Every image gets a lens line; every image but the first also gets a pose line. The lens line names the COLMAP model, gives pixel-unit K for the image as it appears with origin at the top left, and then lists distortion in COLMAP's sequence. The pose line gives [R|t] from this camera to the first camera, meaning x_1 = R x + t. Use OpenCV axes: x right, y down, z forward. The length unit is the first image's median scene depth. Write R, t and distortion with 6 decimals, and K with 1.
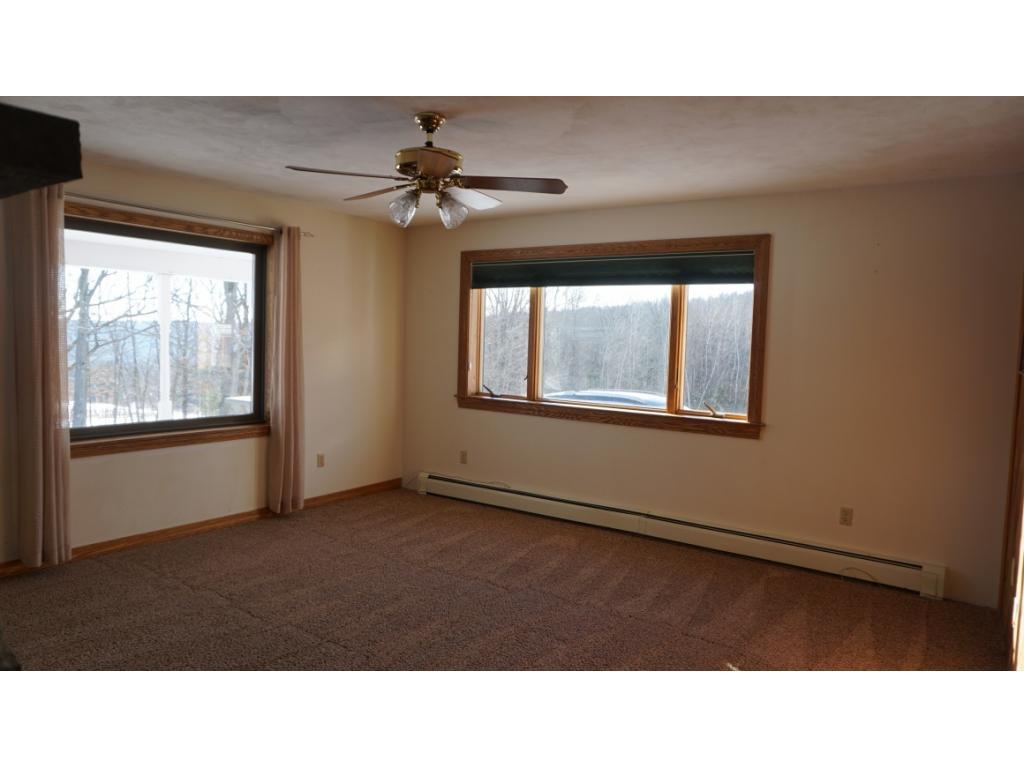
lens RADIAL K [[681.5, 0, 509.6], [0, 681.5, 382.4], [0, 0, 1]] dist [-0.058047, 0.041872]
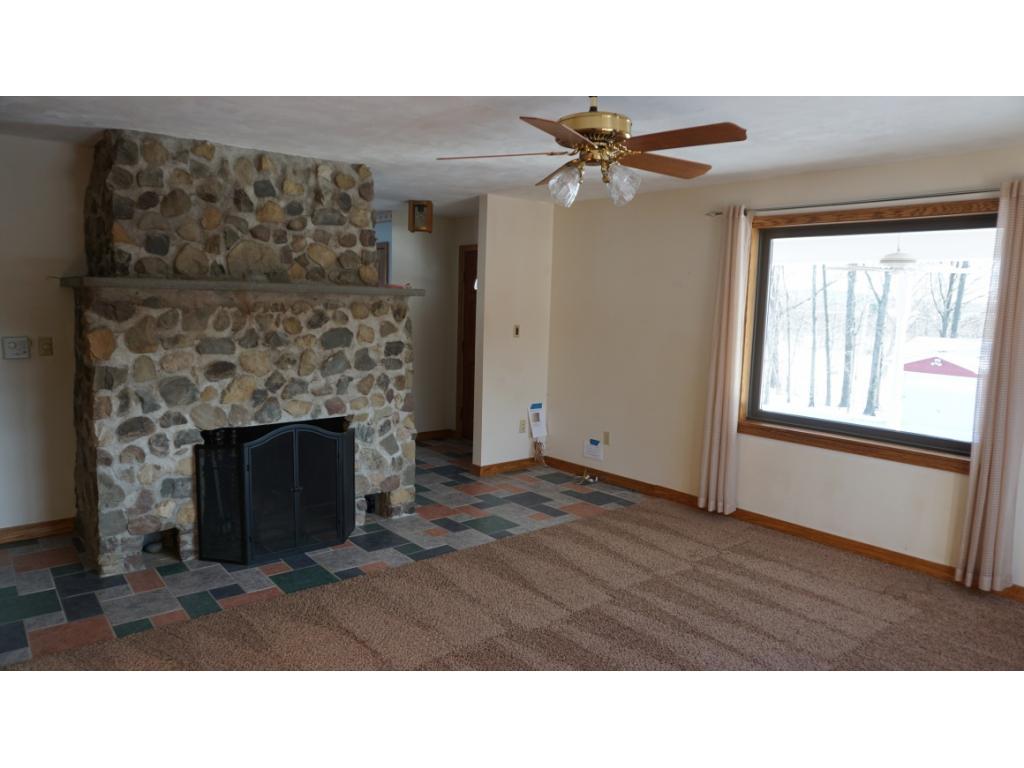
lens RADIAL K [[681.5, 0, 509.6], [0, 681.5, 382.4], [0, 0, 1]] dist [-0.058047, 0.041872]
pose [[-0.267762, 0.068727, -0.961031, 0.585896], [-0.107769, 0.989057, 0.100758, -0.050421], [0.957439, 0.130549, -0.257425, 0.867336]]
